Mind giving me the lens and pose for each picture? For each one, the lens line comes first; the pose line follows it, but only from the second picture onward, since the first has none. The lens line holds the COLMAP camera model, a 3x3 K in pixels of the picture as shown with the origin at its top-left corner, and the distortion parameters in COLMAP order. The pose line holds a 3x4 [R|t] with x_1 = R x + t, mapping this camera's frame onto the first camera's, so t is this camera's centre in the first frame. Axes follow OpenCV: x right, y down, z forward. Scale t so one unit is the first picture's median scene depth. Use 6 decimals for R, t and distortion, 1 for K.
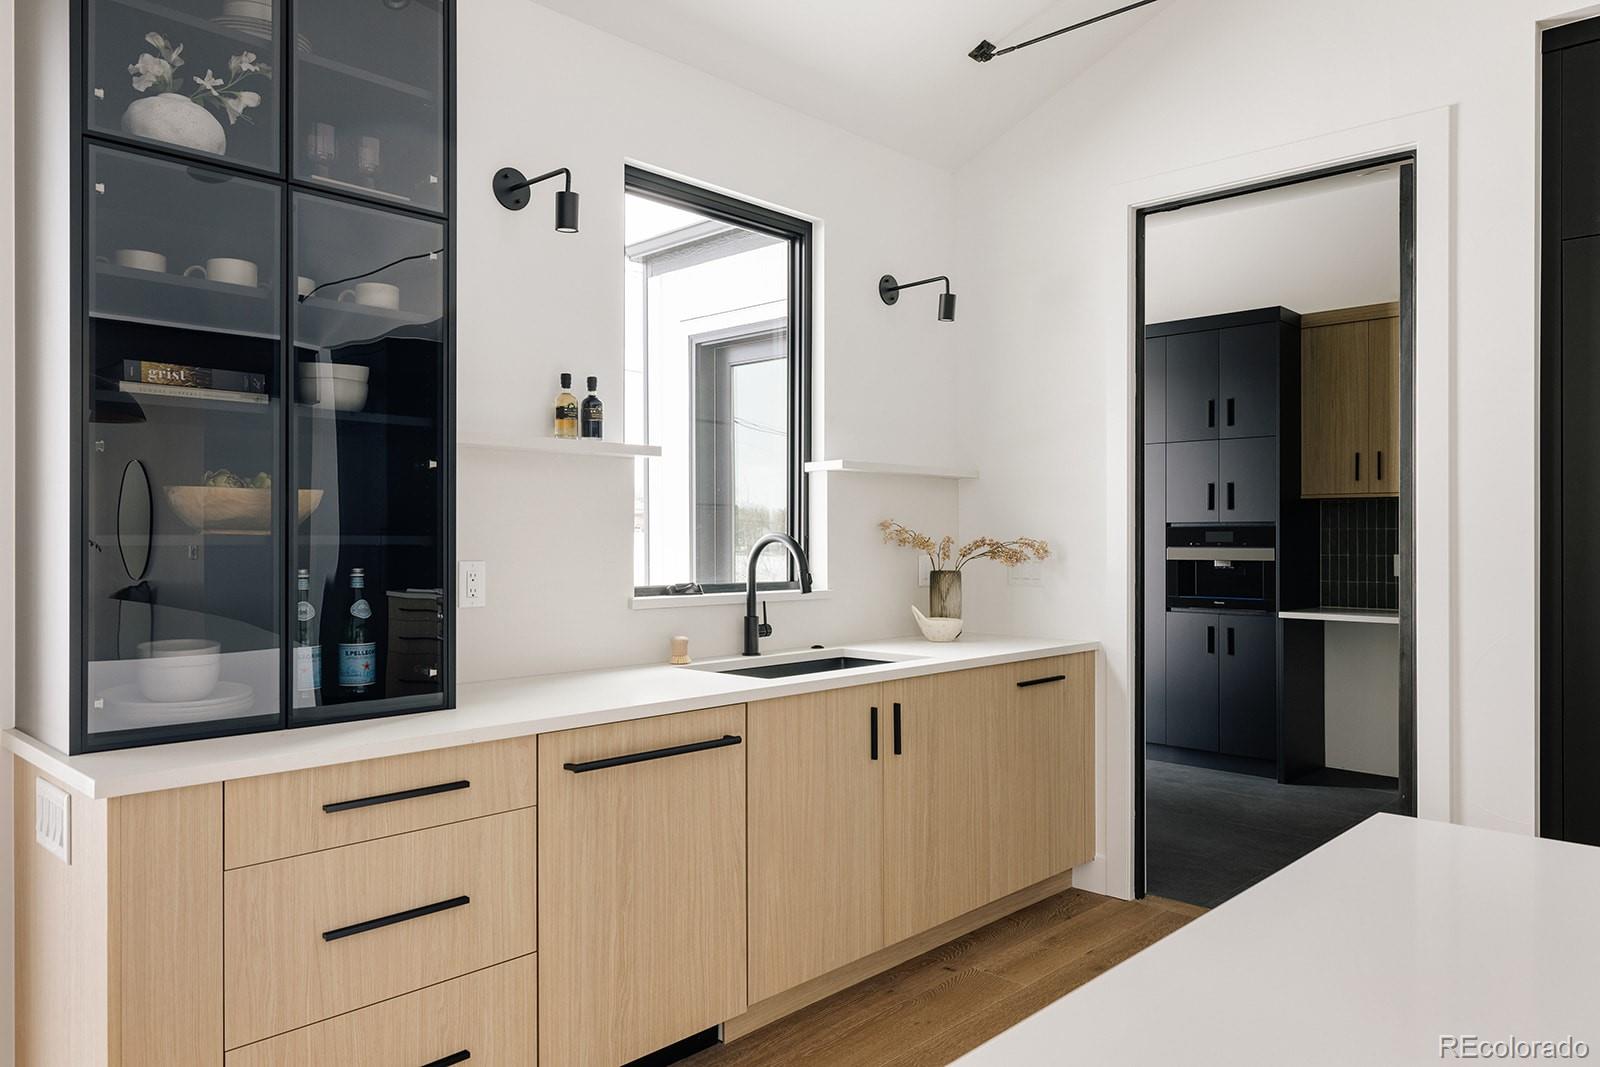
lens RADIAL K [[1059.7, 0, 802.9], [0, 1059.7, 532.4], [0, 0, 1]] dist [-0.015676, -0.002212]
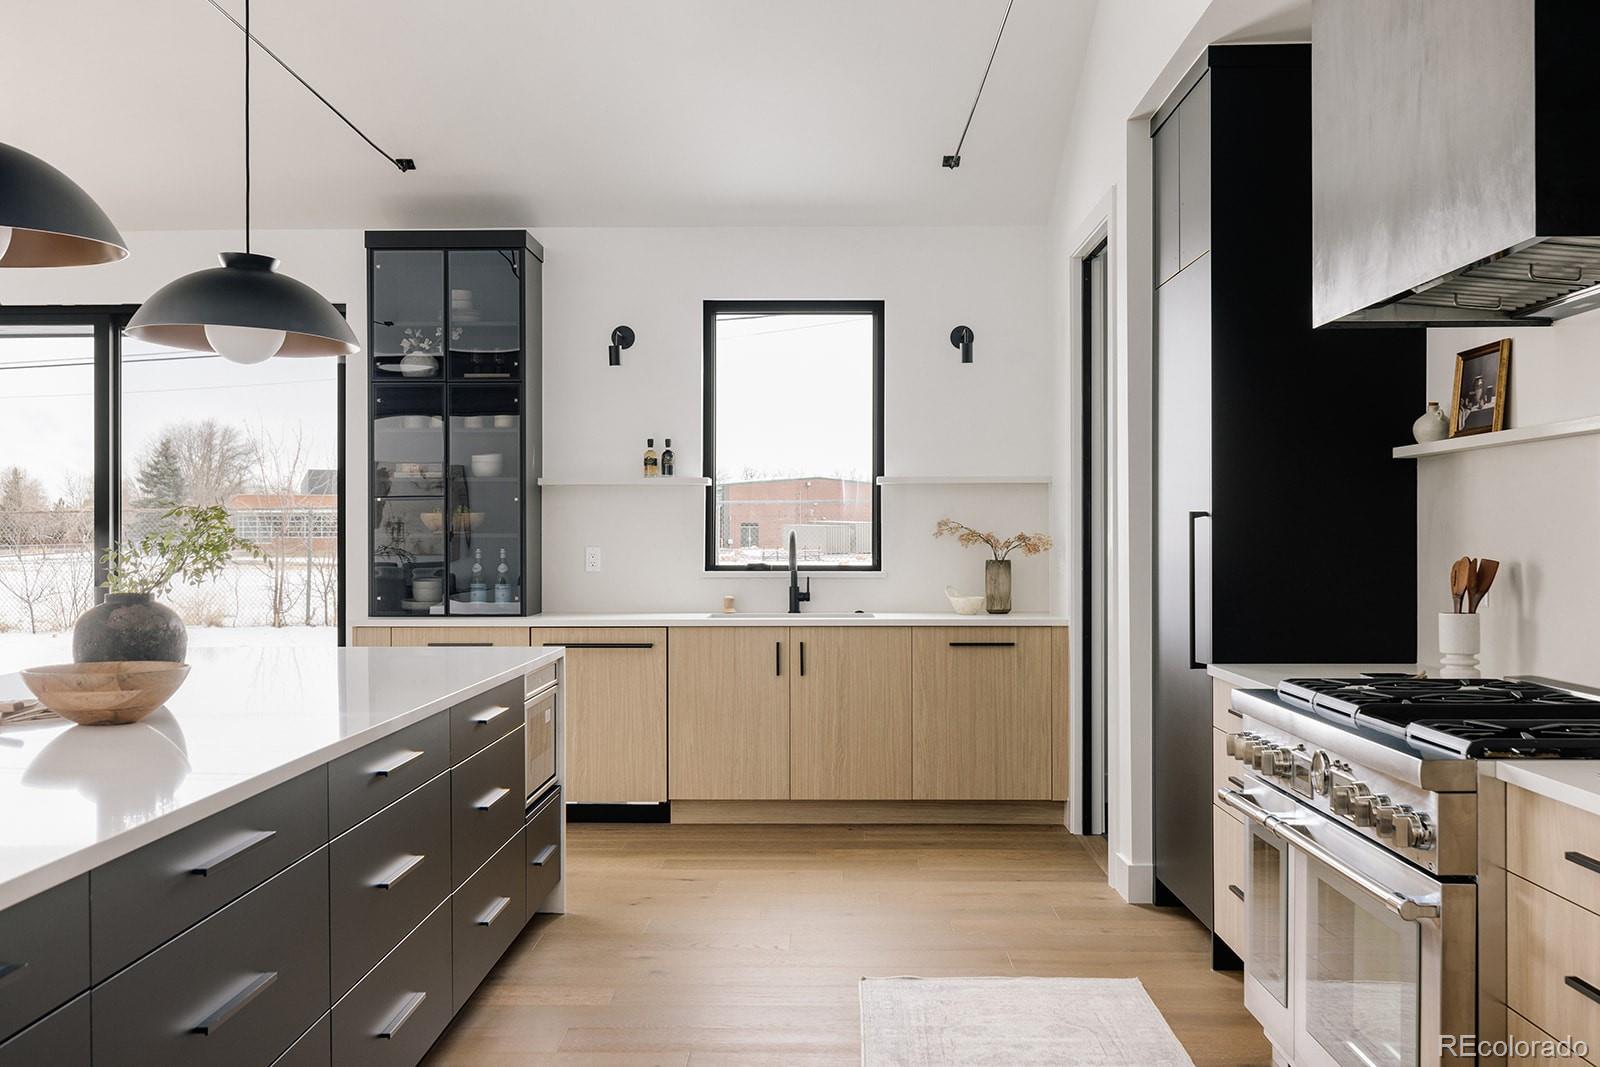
lens RADIAL K [[1603.6, 0, 798.4], [0, 1603.6, 535.6], [0, 0, 1]] dist [0.008307, 0.000000]
pose [[0.669245, -0.004272, -0.743029, 1.837166], [0.007123, 0.999974, 0.000667, 0.007040], [0.743007, -0.005739, 0.669259, -0.556423]]
